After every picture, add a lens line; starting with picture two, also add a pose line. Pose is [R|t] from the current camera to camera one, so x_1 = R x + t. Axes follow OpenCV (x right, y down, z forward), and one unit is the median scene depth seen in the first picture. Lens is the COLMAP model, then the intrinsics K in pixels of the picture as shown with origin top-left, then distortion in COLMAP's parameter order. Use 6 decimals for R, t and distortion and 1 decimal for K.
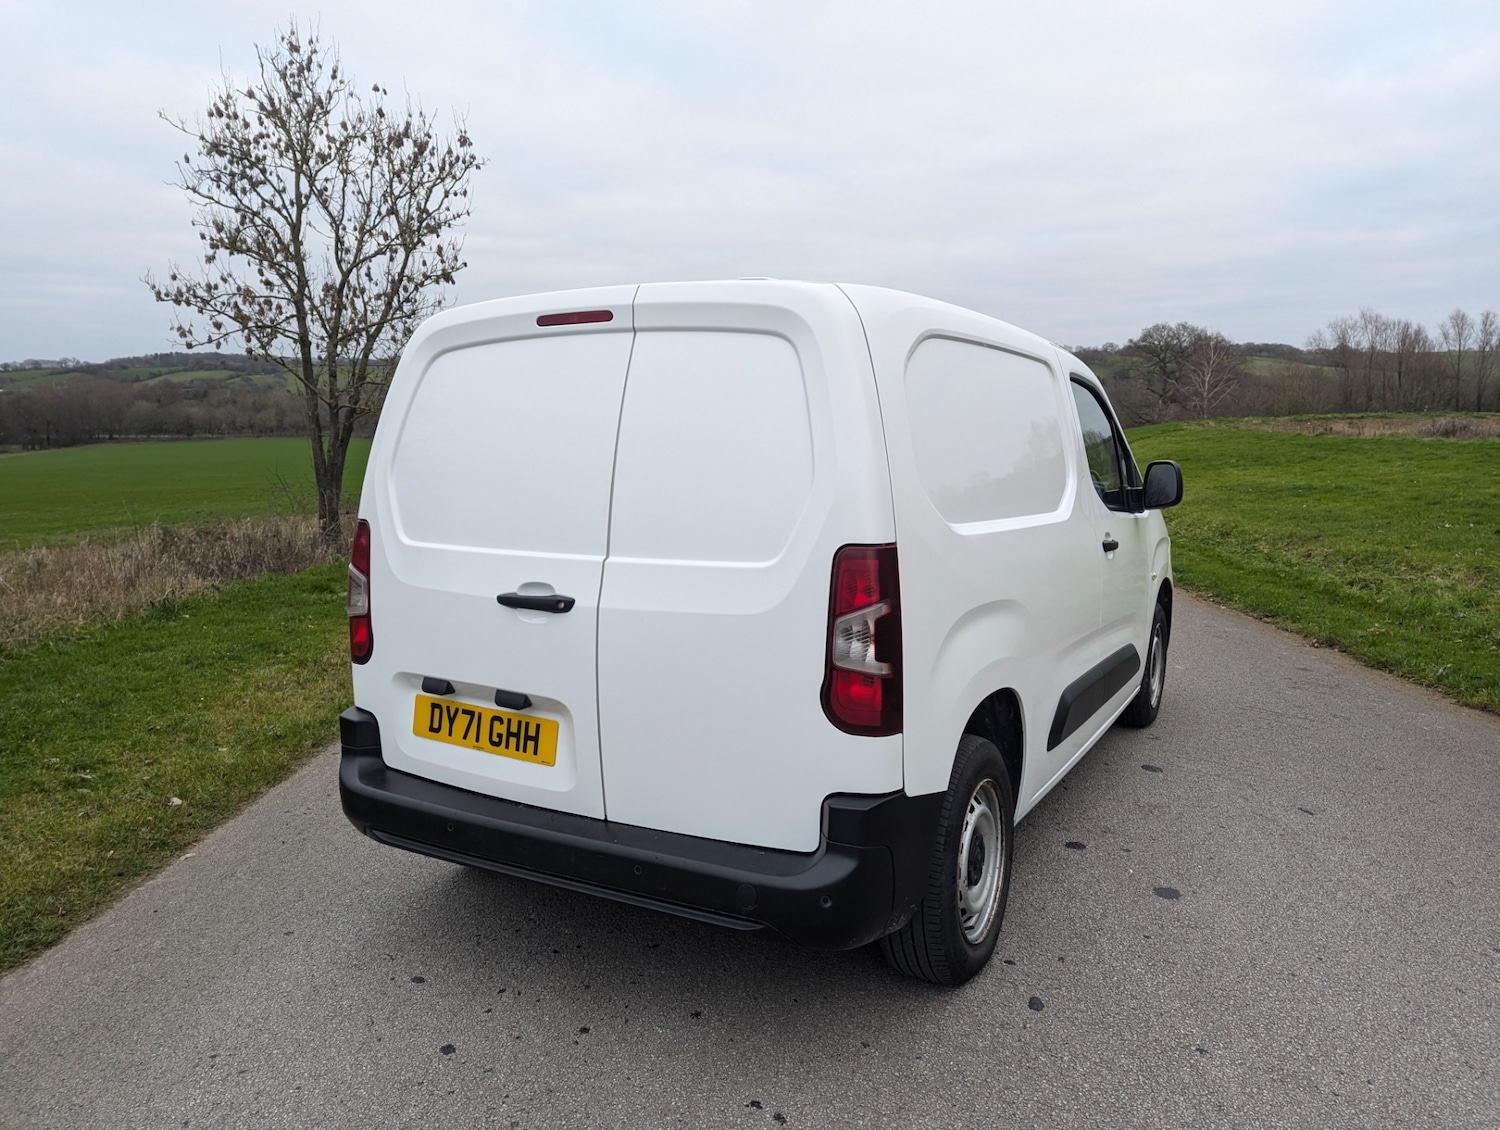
lens RADIAL K [[1051.9, 0, 766.0], [0, 1051.9, 560.9], [0, 0, 1]] dist [0.073491, -0.060037]
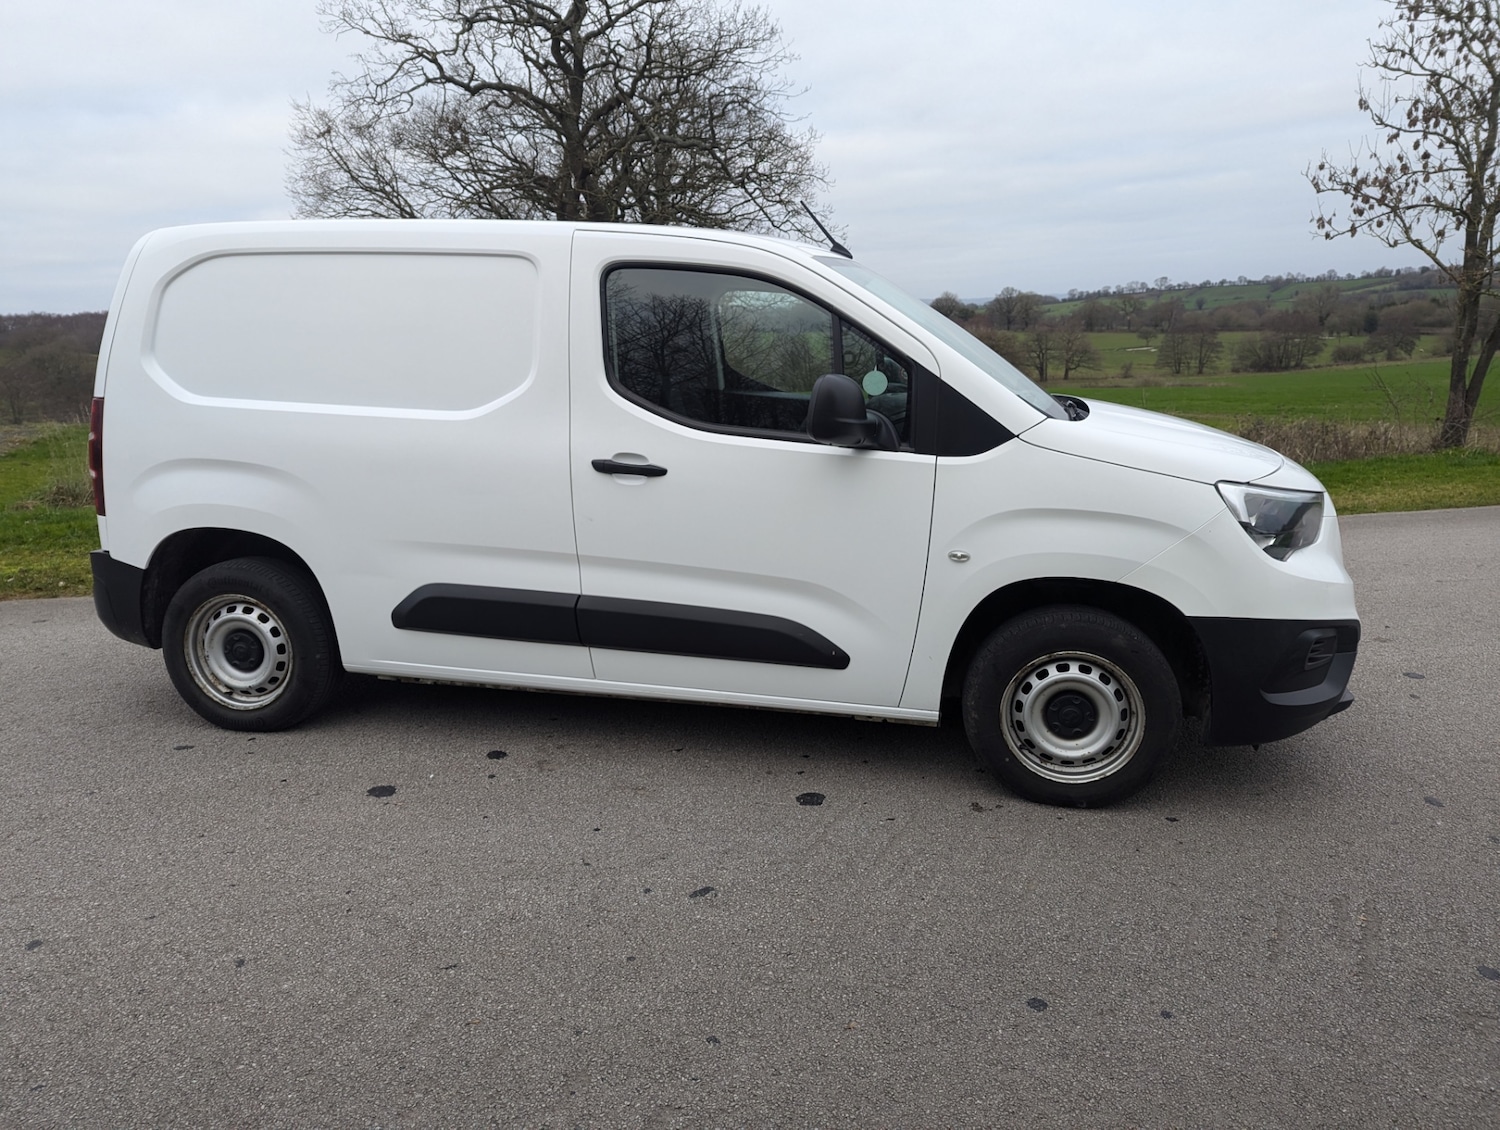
lens RADIAL K [[1054.3, 0, 743.3], [0, 1054.3, 548.6], [0, 0, 1]] dist [0.065352, -0.048888]
pose [[0.296899, 0.195936, -0.934591, 0.261759], [-0.115015, 0.978935, 0.168695, -0.023791], [0.947957, 0.057406, 0.313180, 0.188527]]
